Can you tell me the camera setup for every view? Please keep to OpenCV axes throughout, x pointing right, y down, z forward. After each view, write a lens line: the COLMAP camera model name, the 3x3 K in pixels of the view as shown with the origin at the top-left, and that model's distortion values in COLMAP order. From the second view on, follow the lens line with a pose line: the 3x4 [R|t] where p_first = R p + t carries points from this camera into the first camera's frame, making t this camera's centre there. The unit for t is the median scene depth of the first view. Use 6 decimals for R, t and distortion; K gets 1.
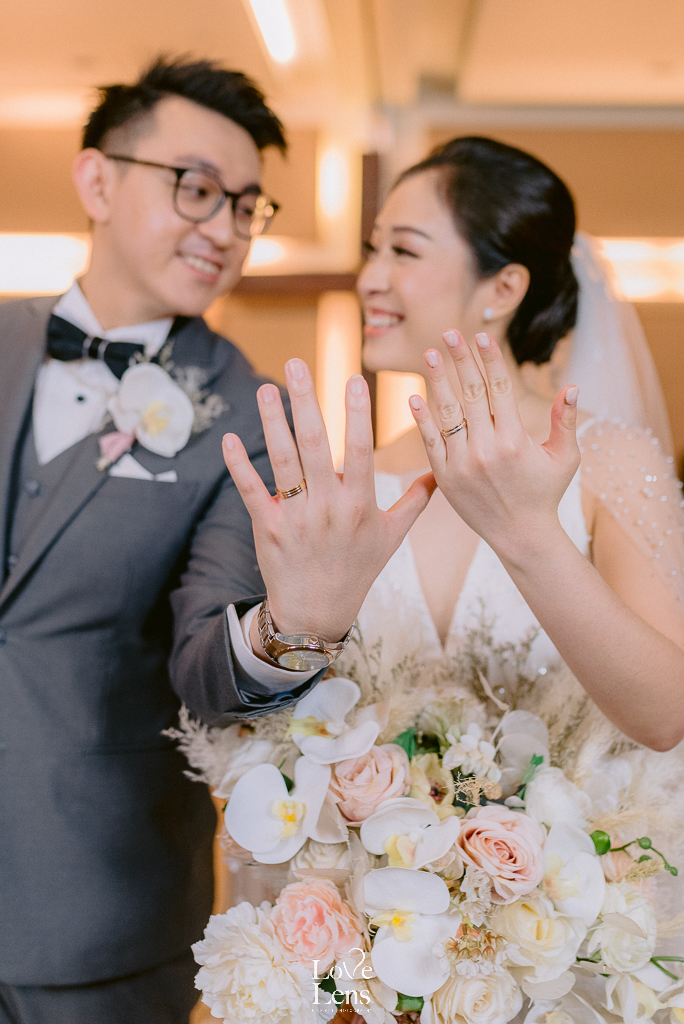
lens RADIAL K [[999.8, 0, 342.0], [0, 999.8, 512.0], [0, 0, 1]] dist [-0.092711, 0.005374]
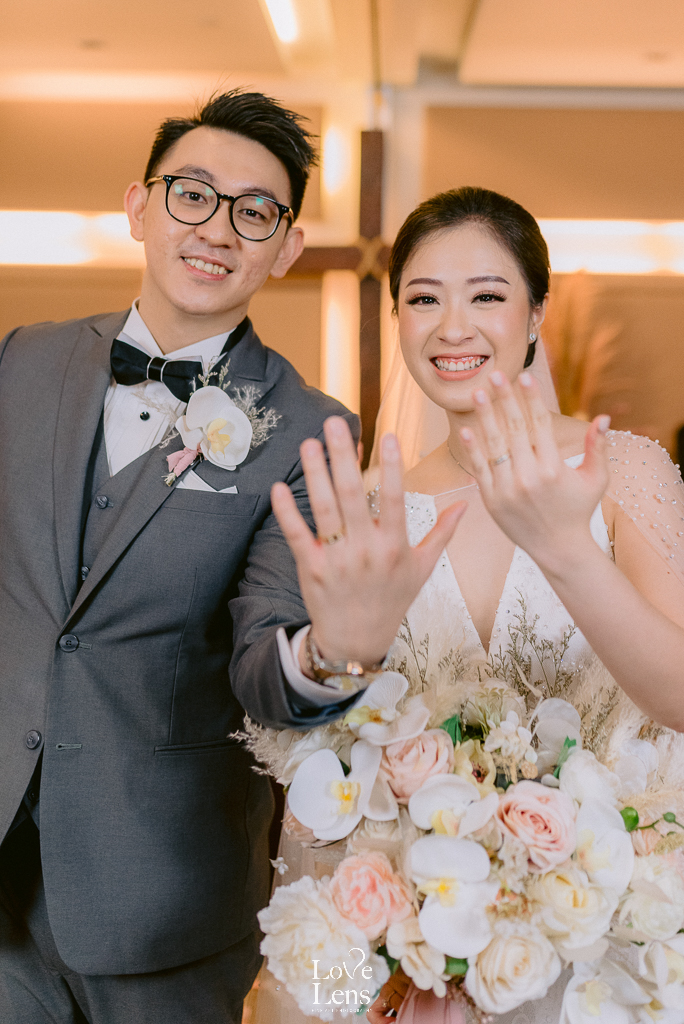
lens RADIAL K [[1033.5, 0, 342.0], [0, 1033.5, 512.0], [0, 0, 1]] dist [0.003562, 0.002242]
pose [[0.998372, -0.012238, -0.055712, 0.011641], [0.011541, 0.999851, -0.012813, 0.006450], [0.055861, 0.012149, 0.998365, -0.157065]]
